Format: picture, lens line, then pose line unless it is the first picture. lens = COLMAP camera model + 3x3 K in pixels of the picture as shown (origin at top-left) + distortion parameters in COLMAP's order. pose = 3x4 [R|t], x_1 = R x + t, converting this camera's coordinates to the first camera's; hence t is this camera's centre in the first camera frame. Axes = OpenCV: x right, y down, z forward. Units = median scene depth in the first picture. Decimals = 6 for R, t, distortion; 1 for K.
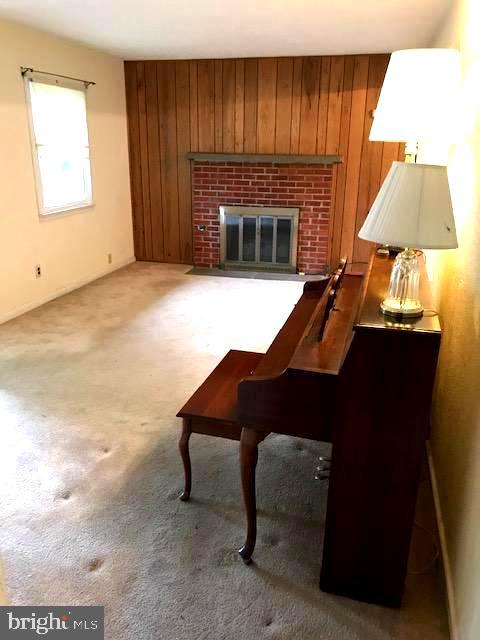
lens RADIAL K [[511.3, 0, 240.0], [0, 511.3, 320.0], [0, 0, 1]] dist [0.006494, 0.004527]
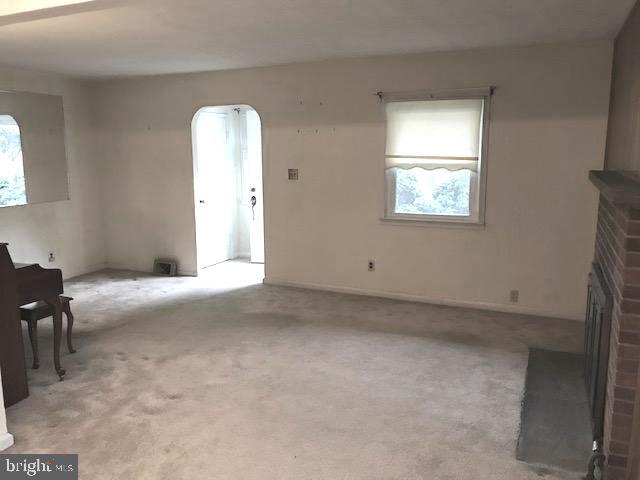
lens RADIAL K [[511.3, 0, 320.0], [0, 511.3, 240.0], [0, 0, 1]] dist [0.006494, 0.004527]
pose [[-0.140239, 0.161884, -0.976794, 0.704001], [-0.323200, 0.925019, 0.199705, -0.335217], [0.935882, 0.343706, -0.077403, 0.962585]]
